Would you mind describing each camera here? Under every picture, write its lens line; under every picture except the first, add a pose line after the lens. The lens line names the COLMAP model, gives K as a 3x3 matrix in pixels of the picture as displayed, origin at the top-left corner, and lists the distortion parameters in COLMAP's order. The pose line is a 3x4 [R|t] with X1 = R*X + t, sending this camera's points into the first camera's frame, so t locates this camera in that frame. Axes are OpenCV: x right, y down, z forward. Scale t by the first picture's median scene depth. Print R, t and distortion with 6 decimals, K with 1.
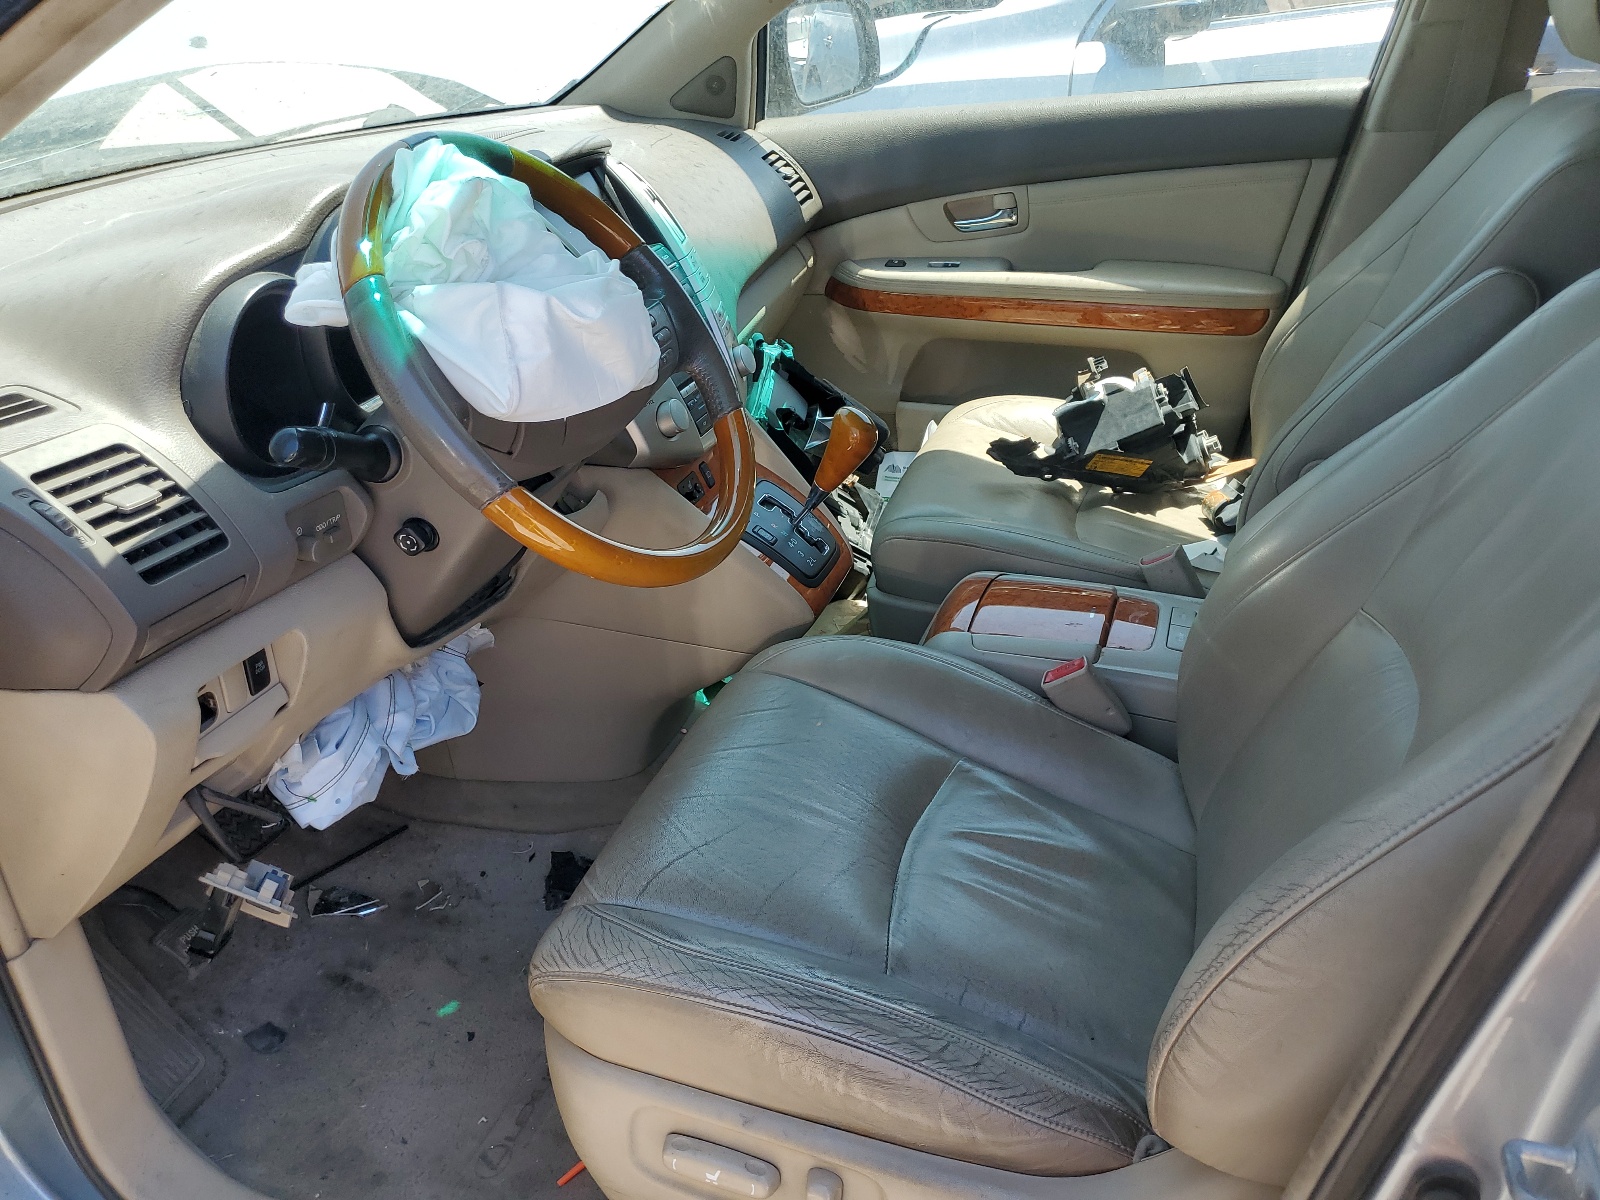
lens RADIAL K [[1312.2, 0, 800.0], [0, 1312.2, 600.0], [0, 0, 1]] dist [0.036674, -0.010831]
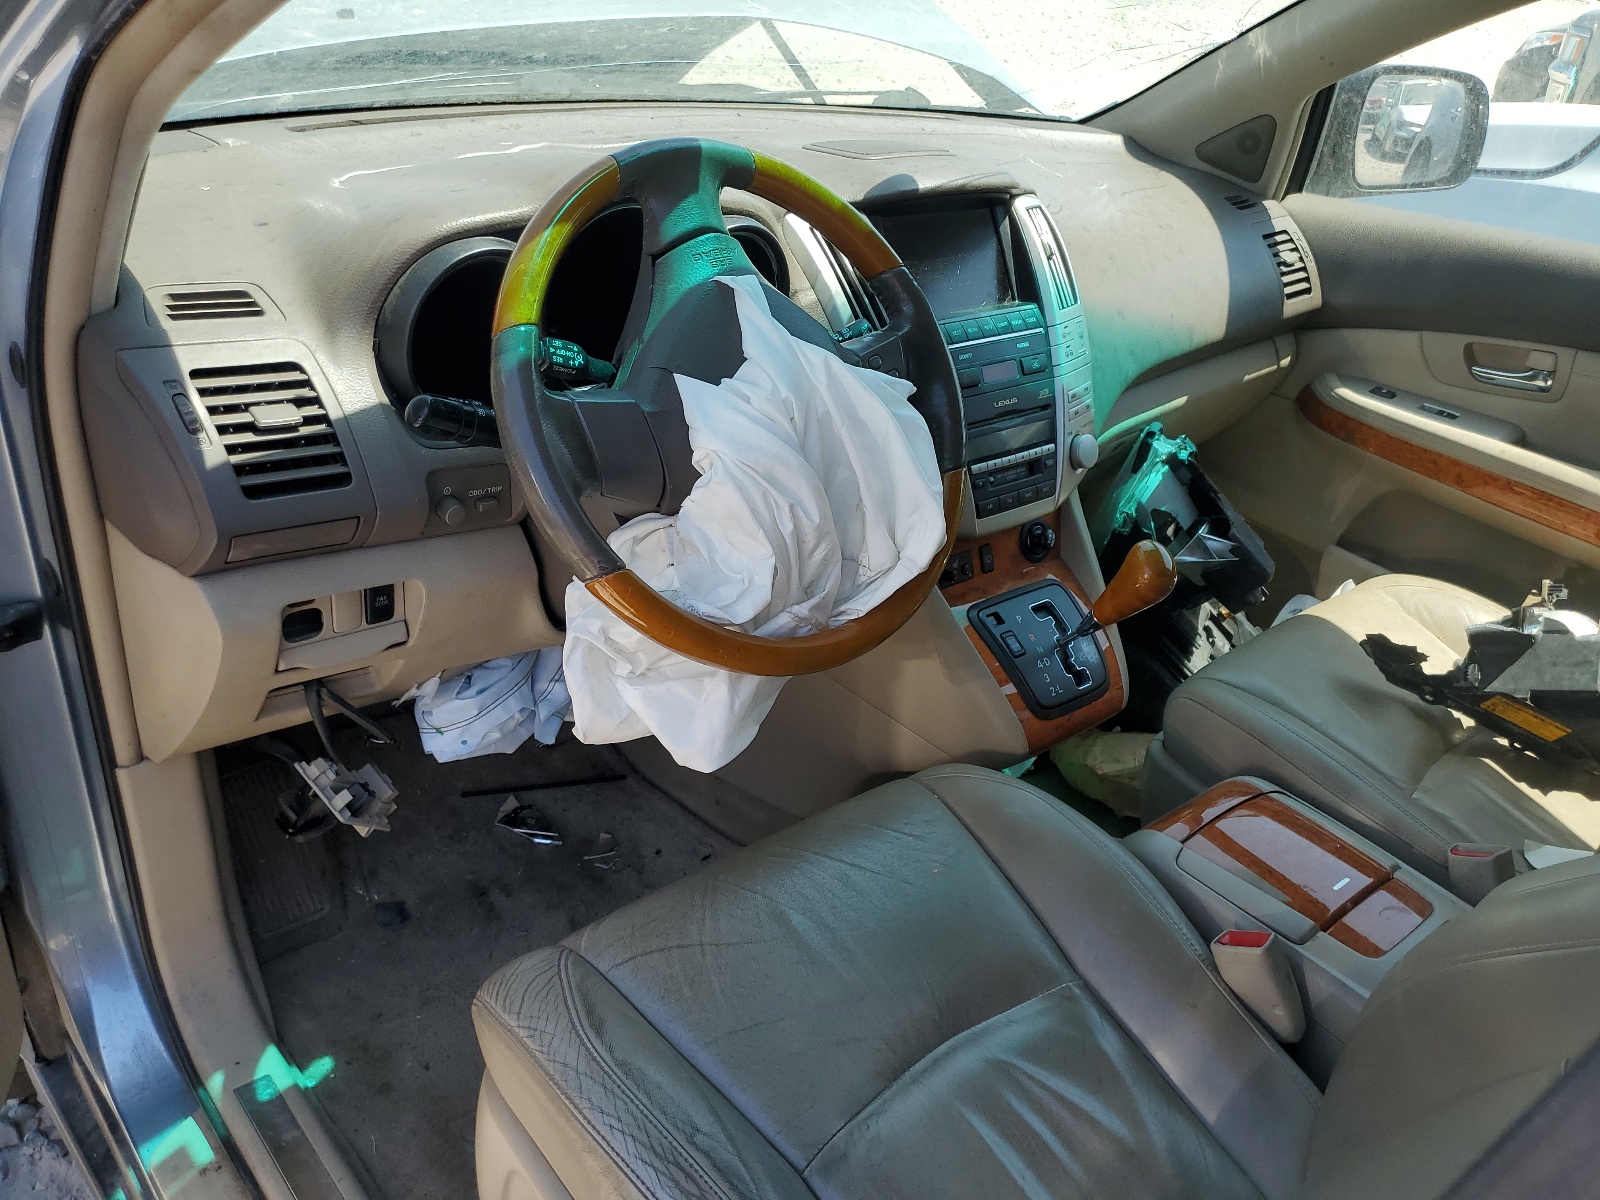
lens RADIAL K [[1329.0, 0, 799.9], [0, 1329.0, 629.1], [0, 0, 1]] dist [0.018301, 0.007992]
pose [[0.860017, 0.361678, -0.359945, 0.145928], [-0.351394, 0.931275, 0.096174, -0.081764], [0.369992, 0.043771, 0.928003, 0.085308]]
